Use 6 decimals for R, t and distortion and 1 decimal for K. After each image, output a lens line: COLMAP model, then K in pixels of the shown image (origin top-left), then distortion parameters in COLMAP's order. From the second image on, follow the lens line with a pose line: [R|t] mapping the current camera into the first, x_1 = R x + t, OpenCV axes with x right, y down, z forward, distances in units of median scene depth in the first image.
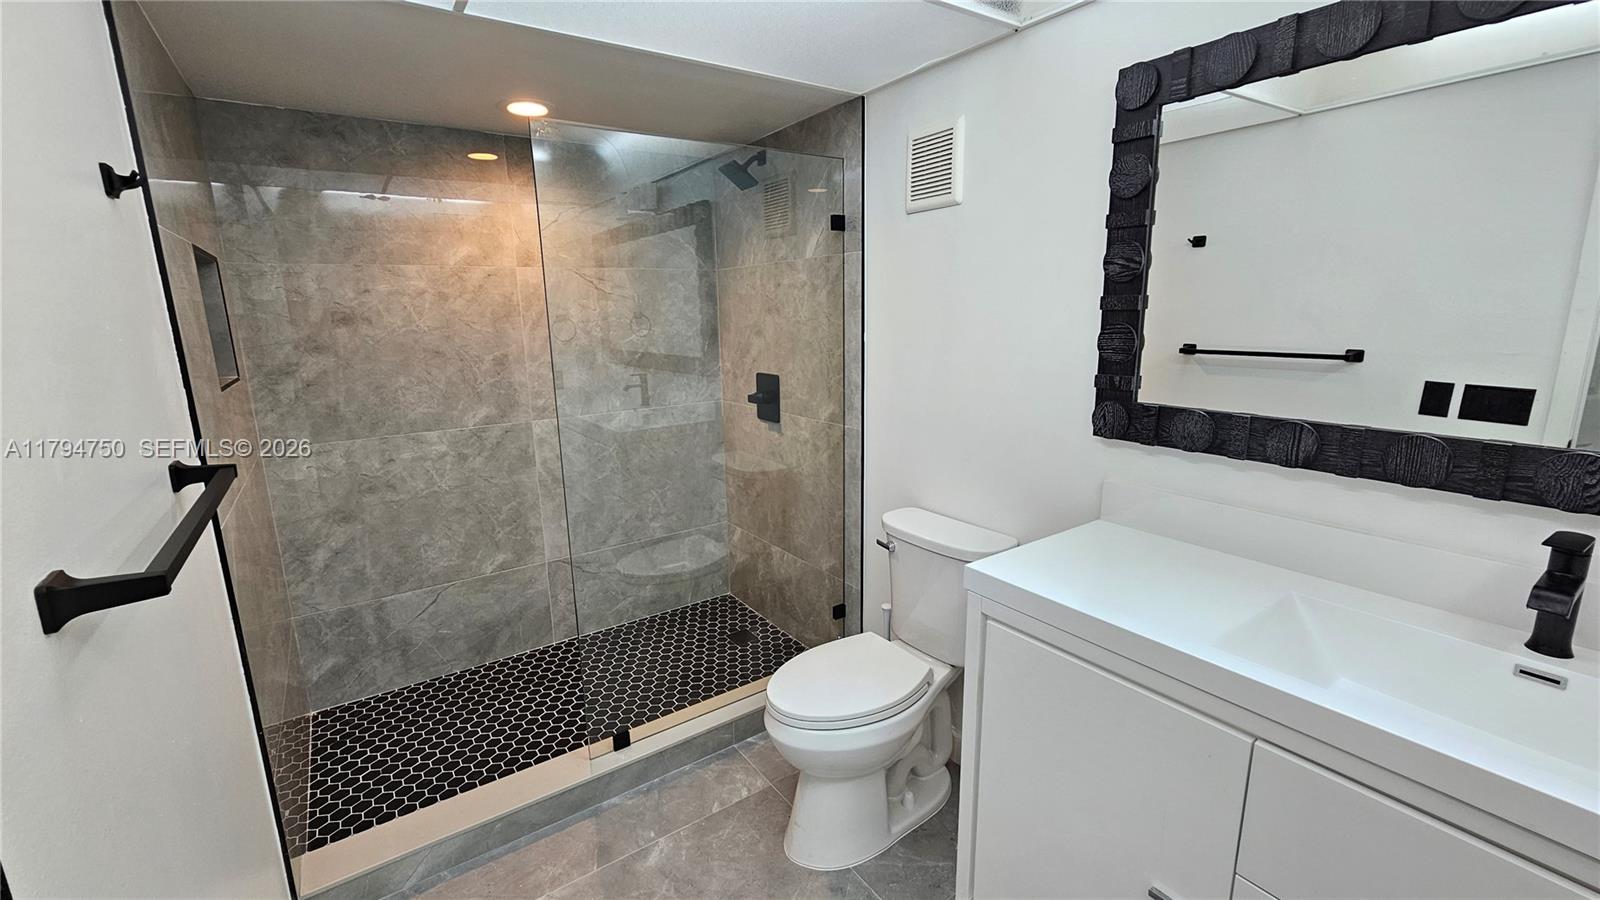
lens RADIAL K [[659.4, 0, 788.9], [0, 659.4, 446.2], [0, 0, 1]] dist [-0.003292, 0.000115]
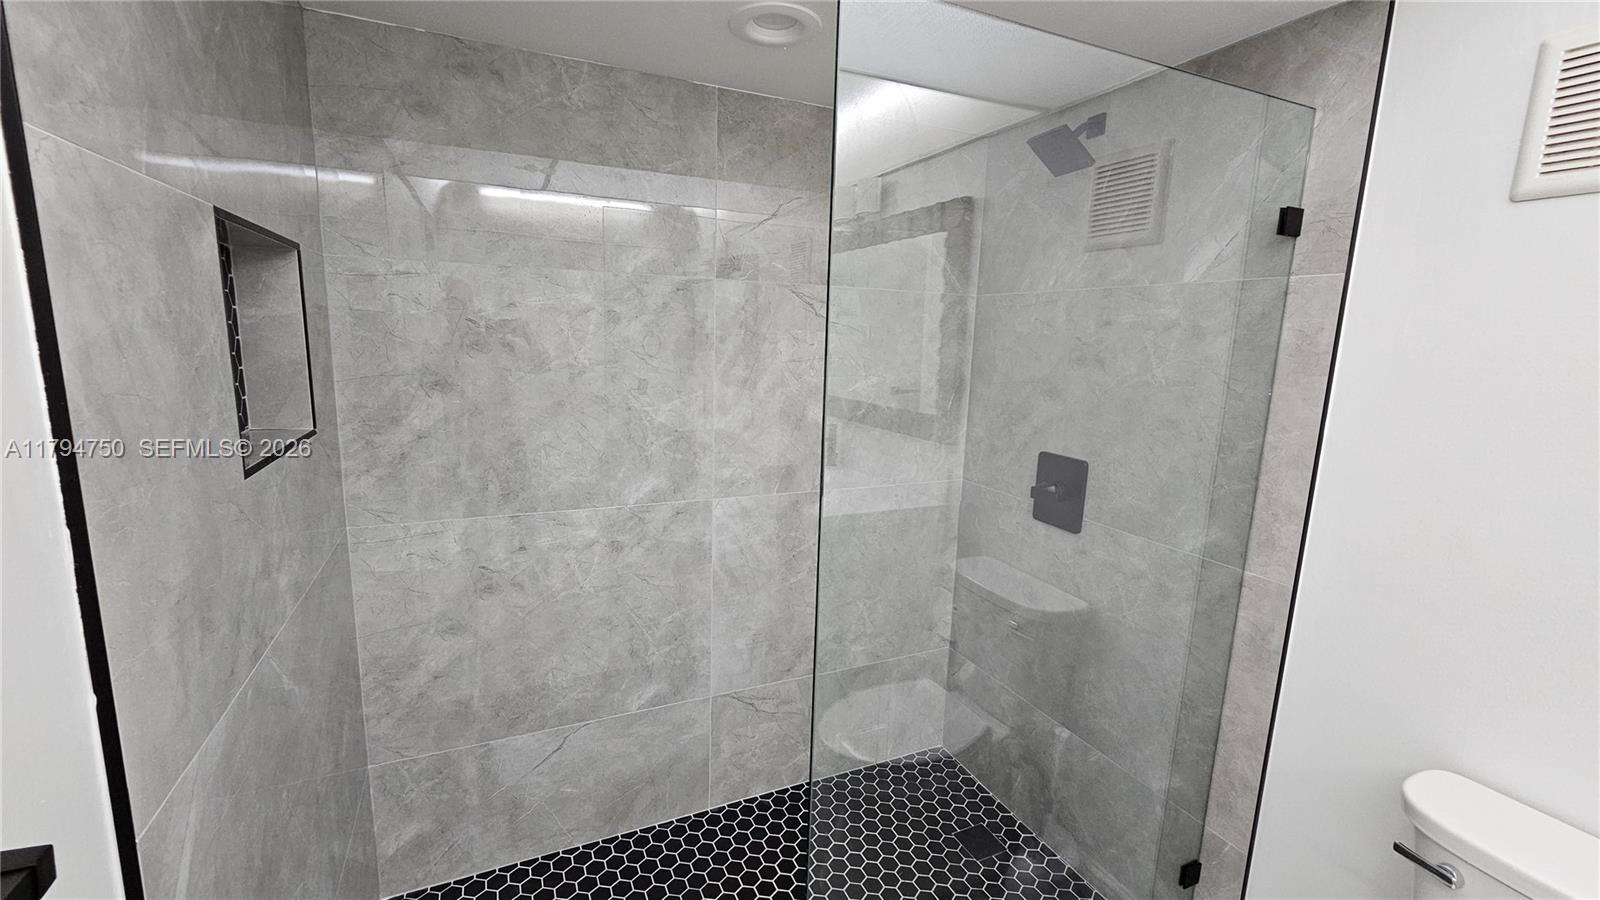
lens RADIAL K [[659.4, 0, 788.9], [0, 659.4, 446.2], [0, 0, 1]] dist [-0.003292, 0.000115]
pose [[0.983274, 0.078629, -0.164287, -0.211125], [-0.084571, 0.995981, -0.029482, -0.084255], [0.161308, 0.042883, 0.985972, 0.340456]]
